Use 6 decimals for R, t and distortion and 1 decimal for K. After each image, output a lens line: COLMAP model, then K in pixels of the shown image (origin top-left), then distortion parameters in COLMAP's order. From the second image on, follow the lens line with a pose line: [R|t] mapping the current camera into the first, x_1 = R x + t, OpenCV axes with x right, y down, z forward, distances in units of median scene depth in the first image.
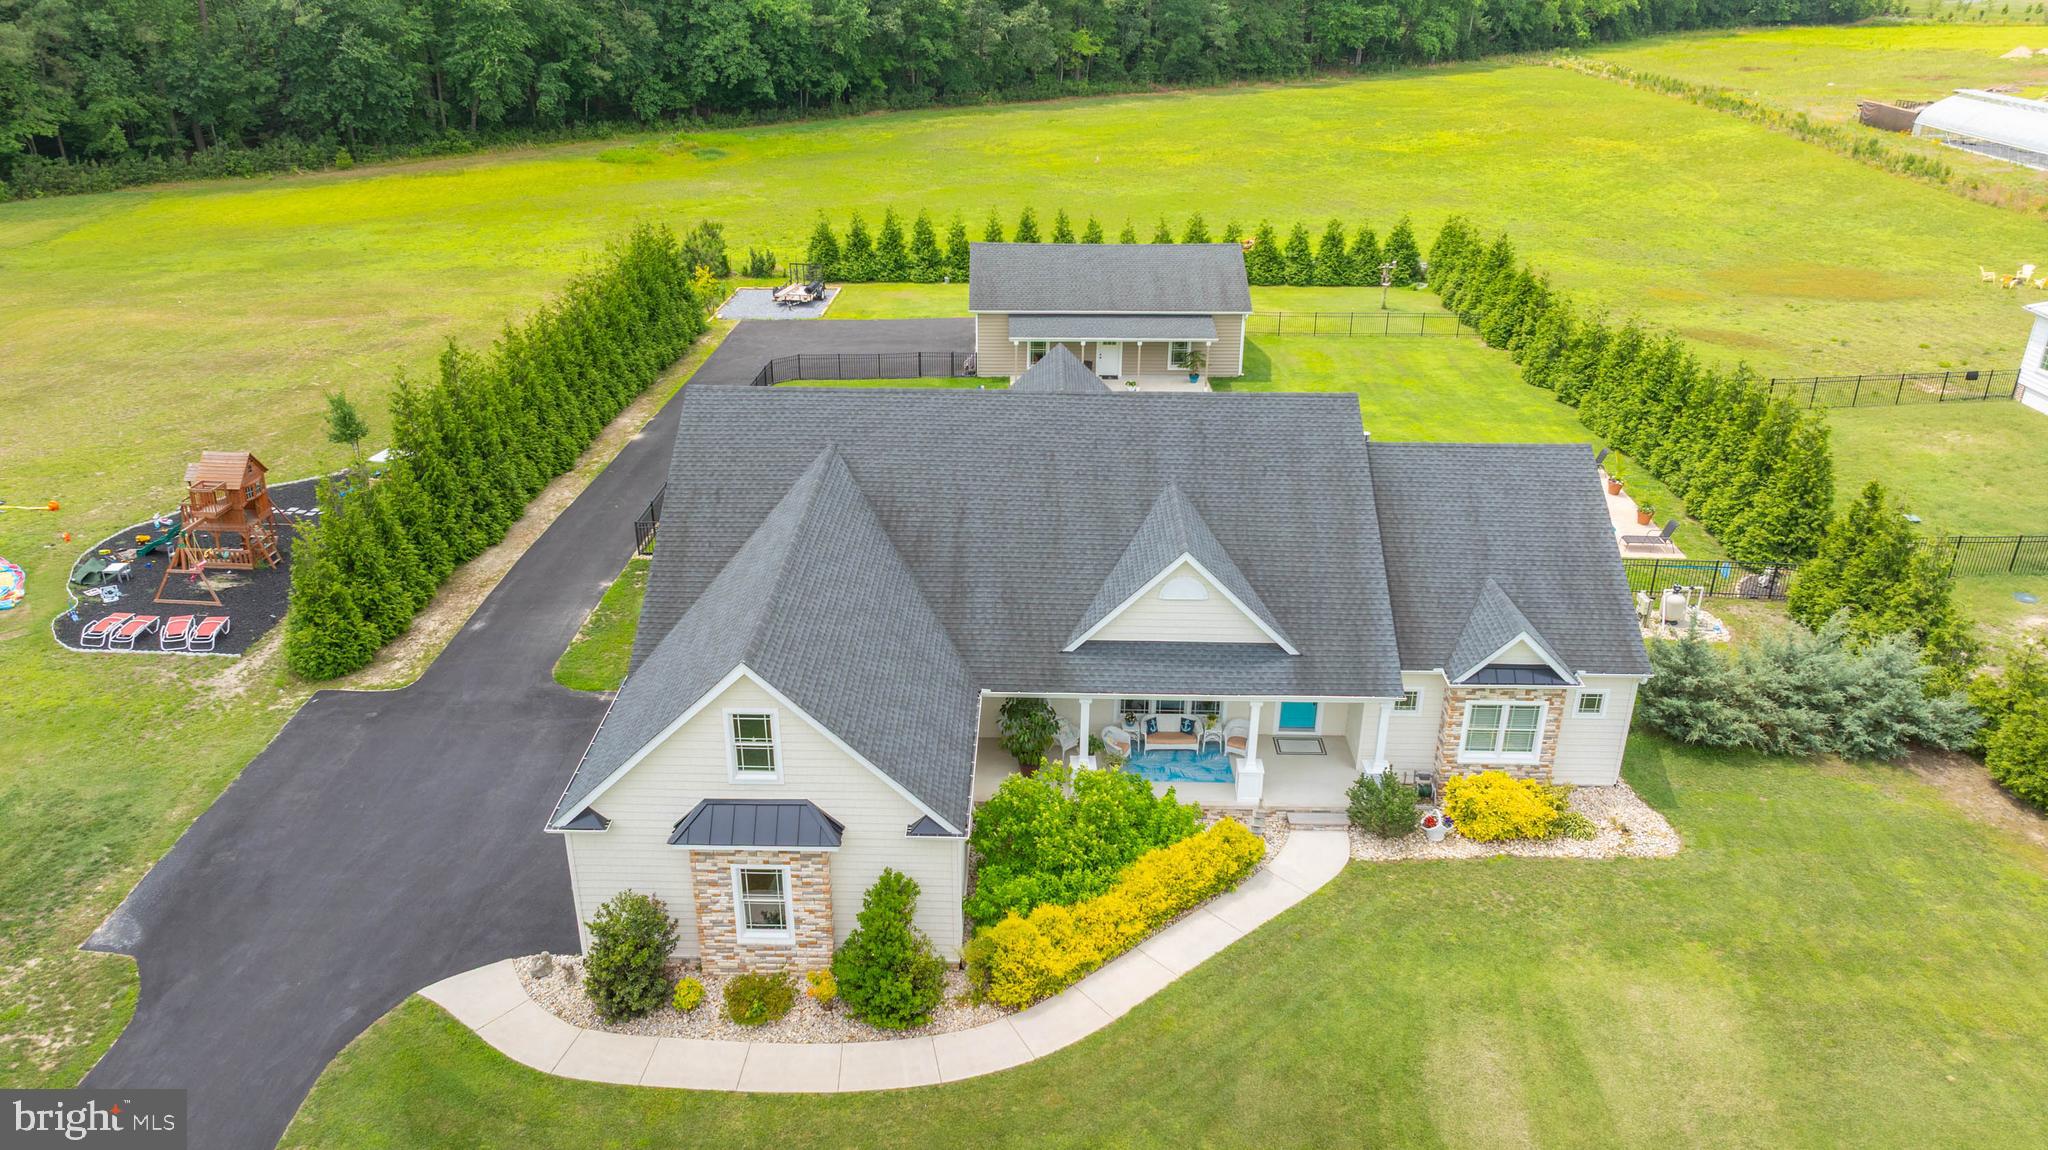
lens RADIAL K [[1459.1, 0, 1021.5], [0, 1459.1, 567.1], [0, 0, 1]] dist [-0.023768, 0.006926]
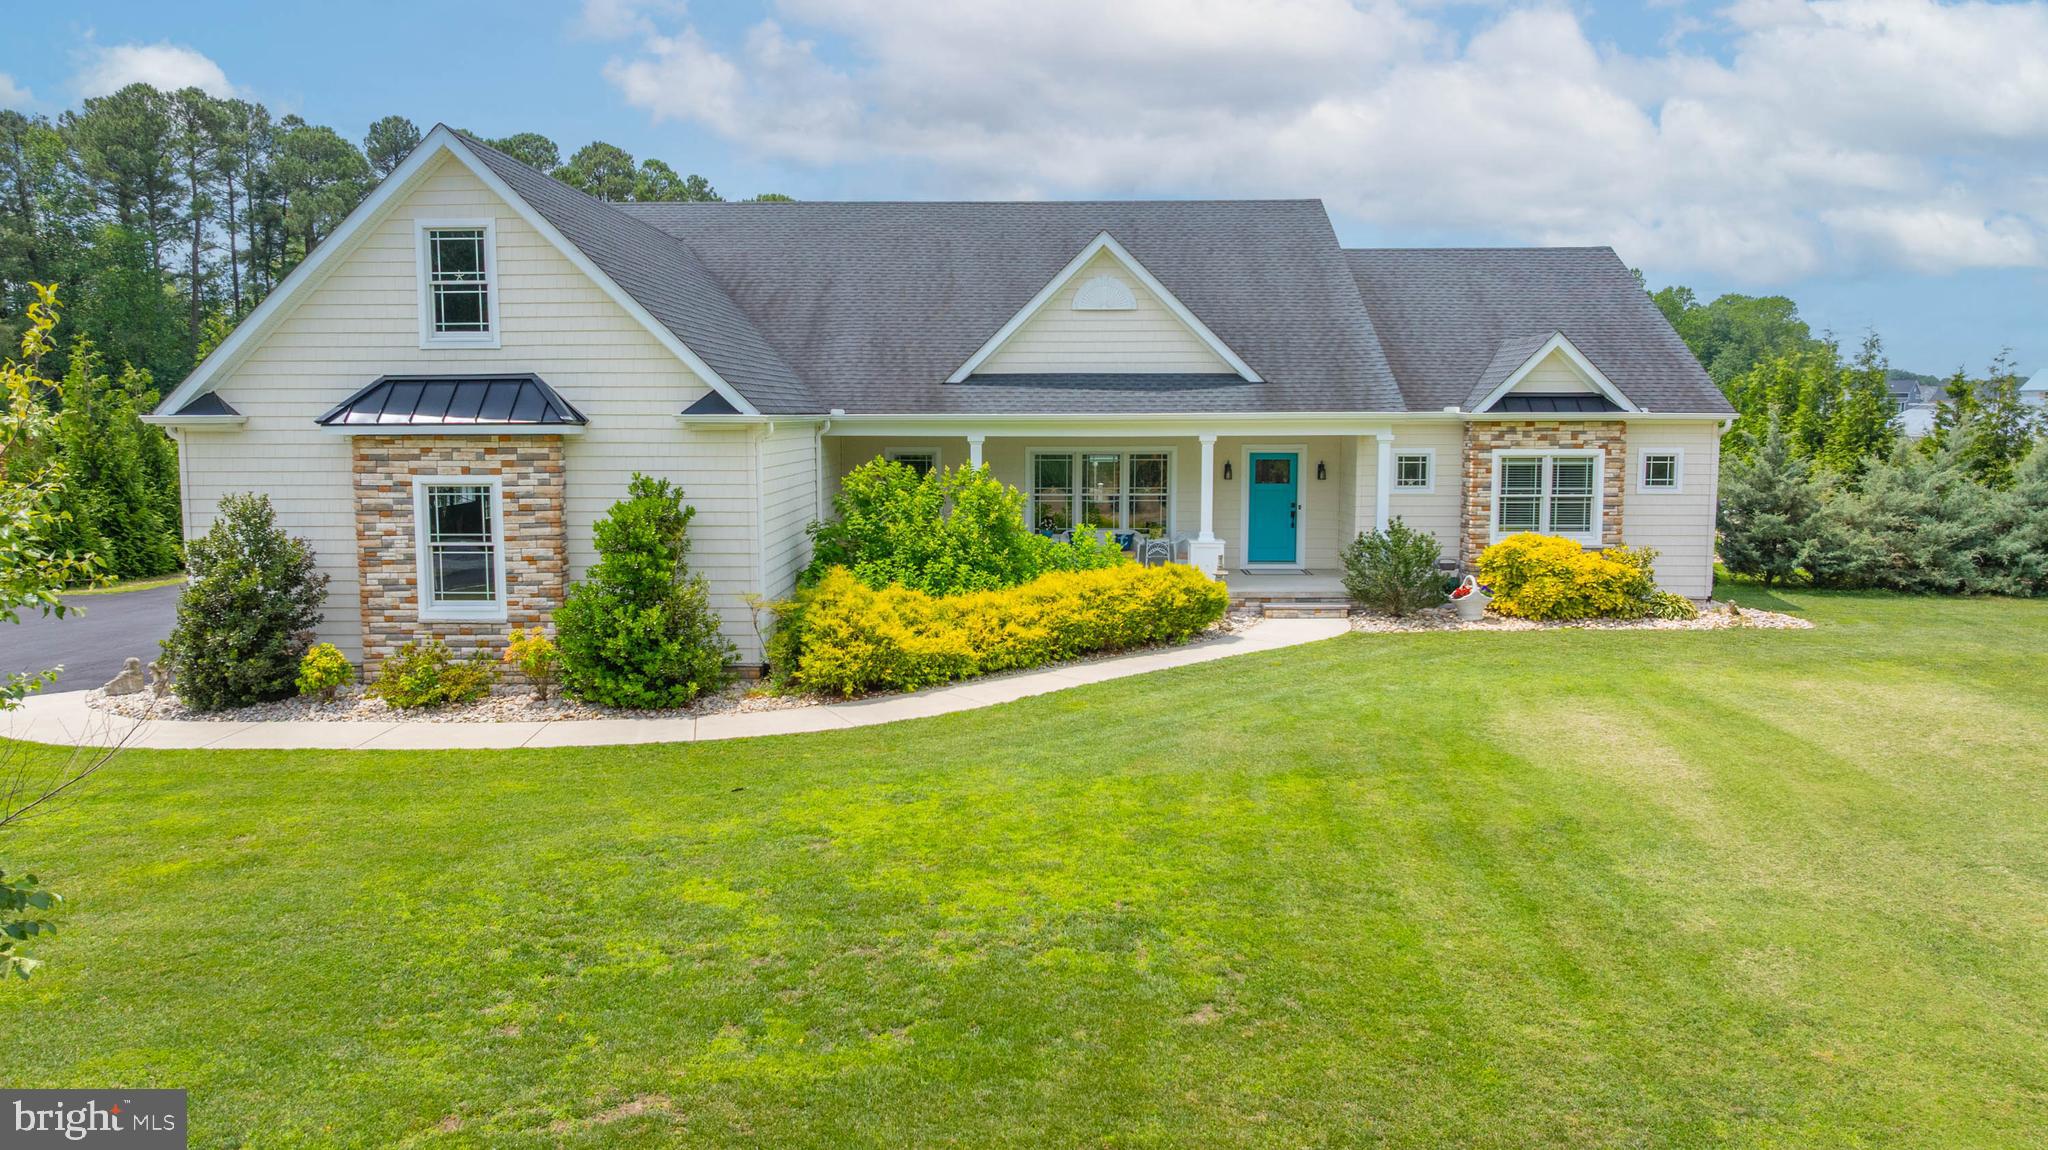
lens RADIAL K [[1443.8, 0, 1020.1], [0, 1443.8, 570.9], [0, 0, 1]] dist [-0.015871, -0.000469]
pose [[0.999954, -0.009434, 0.001510, 0.049903], [0.009433, 0.949782, -0.312770, 0.296329], [0.001517, 0.312770, 0.949828, 0.253731]]
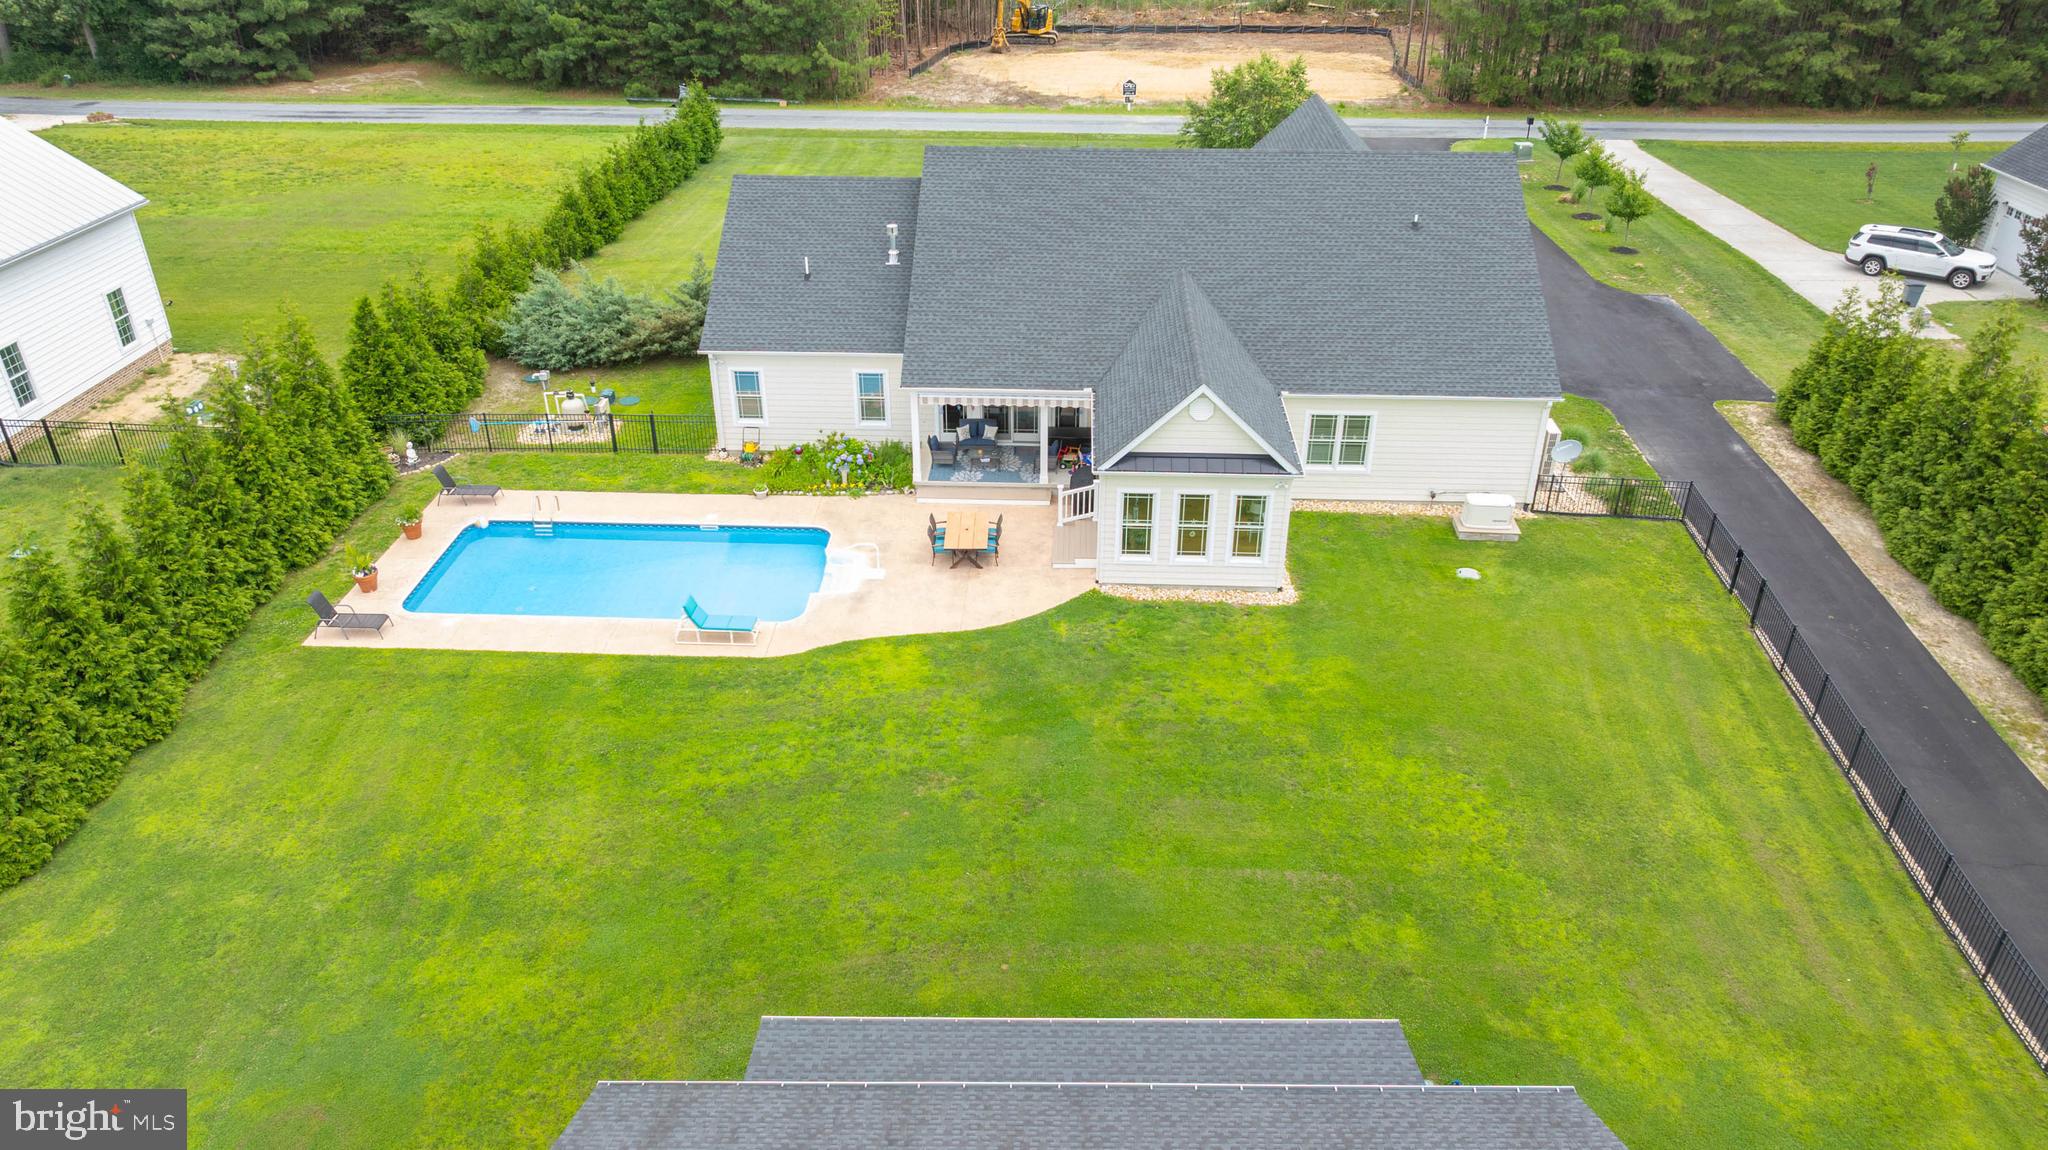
lens RADIAL K [[1437.7, 0, 1022.1], [0, 1437.7, 570.2], [0, 0, 1]] dist [-0.032342, 0.024063]
pose [[-0.999637, -0.018495, 0.019590, 0.110701], [0.004866, 0.591223, 0.806493, -0.735094], [-0.026498, 0.806296, -0.590919, 1.708902]]
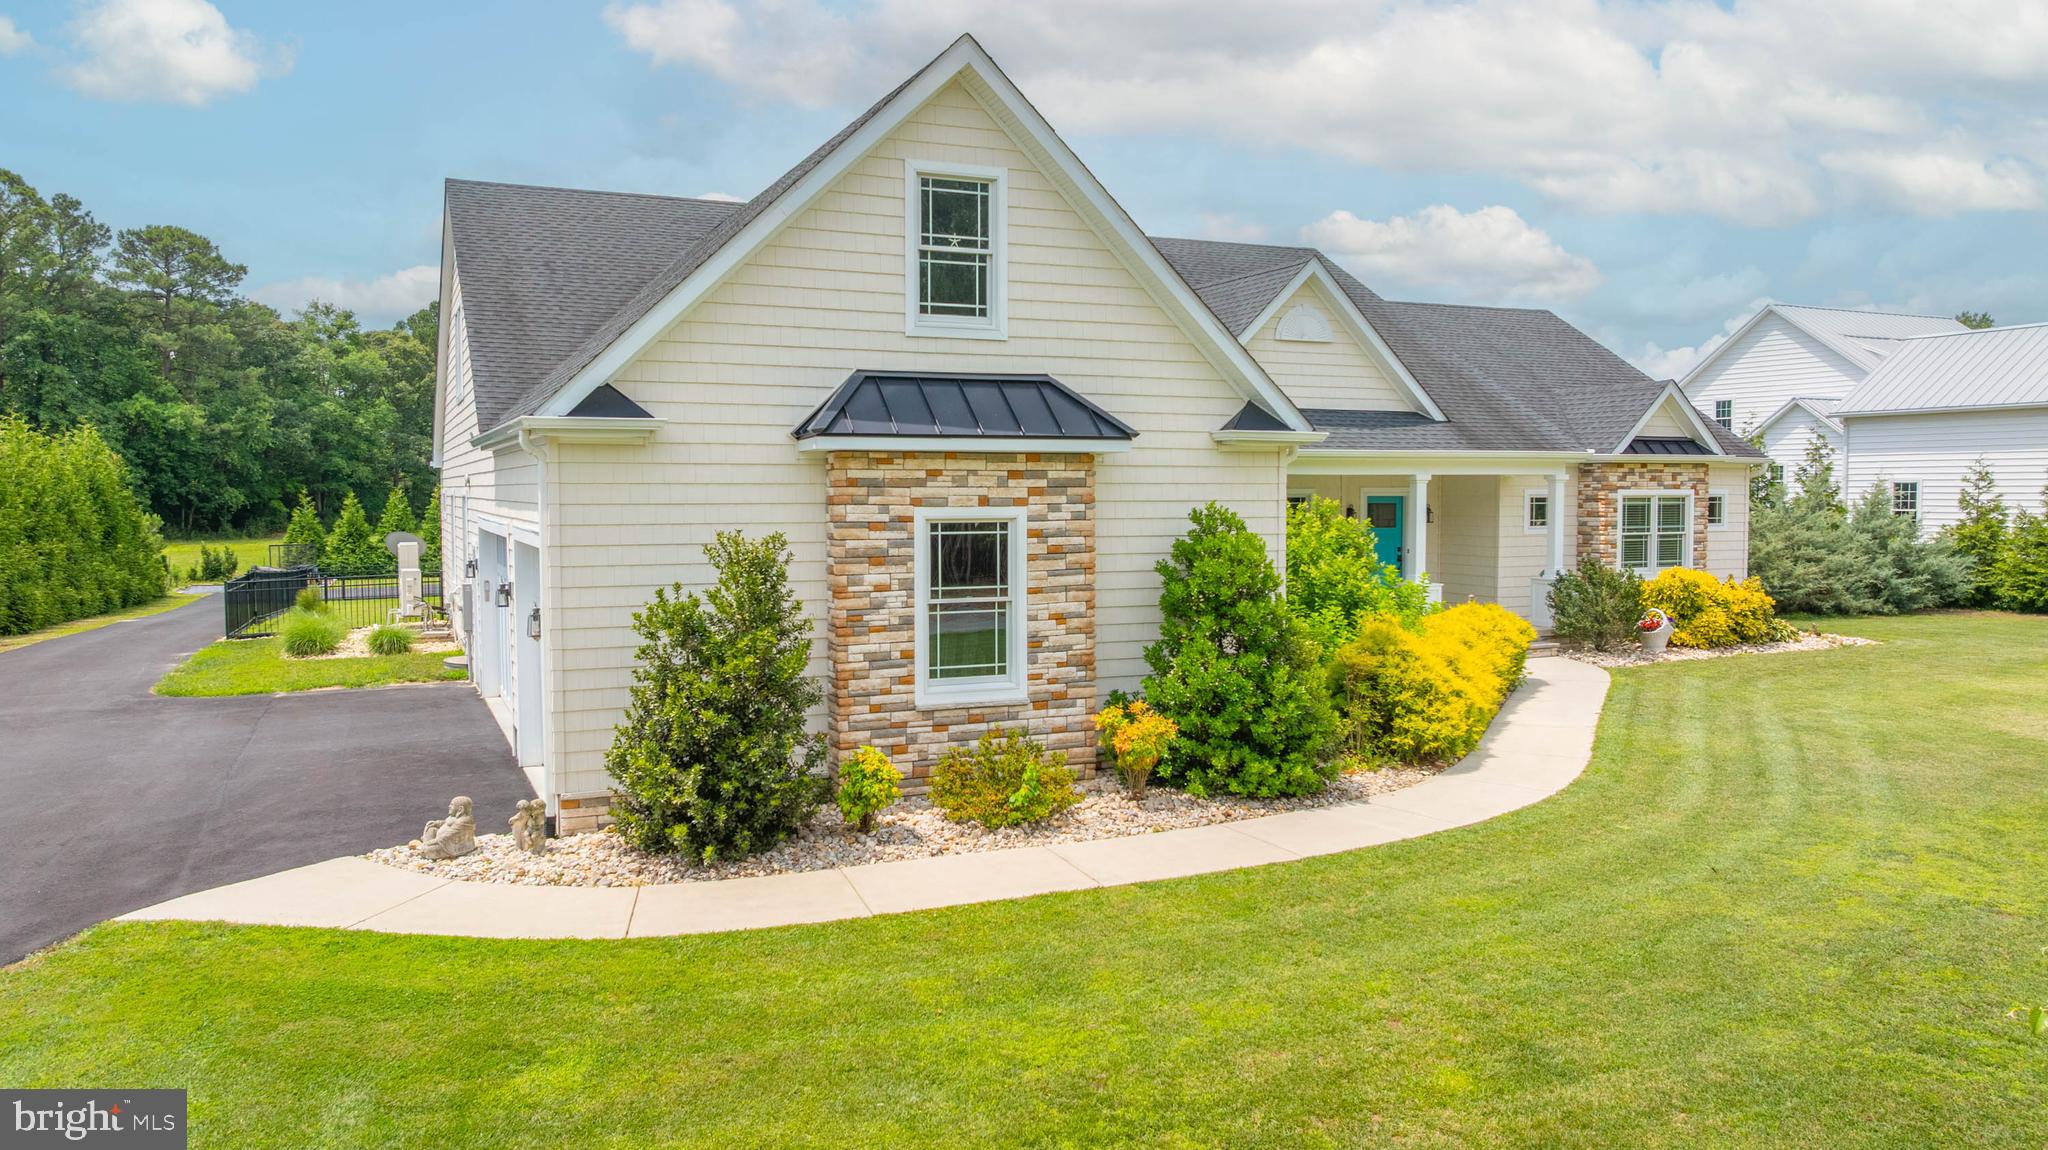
lens RADIAL K [[1443.8, 0, 1020.1], [0, 1443.8, 570.9], [0, 0, 1]] dist [-0.015871, -0.000469]
pose [[0.904861, -0.032501, 0.424465, -0.243041], [0.183135, 0.929822, -0.319206, 0.249965], [-0.384302, 0.366572, 0.847312, 0.383931]]
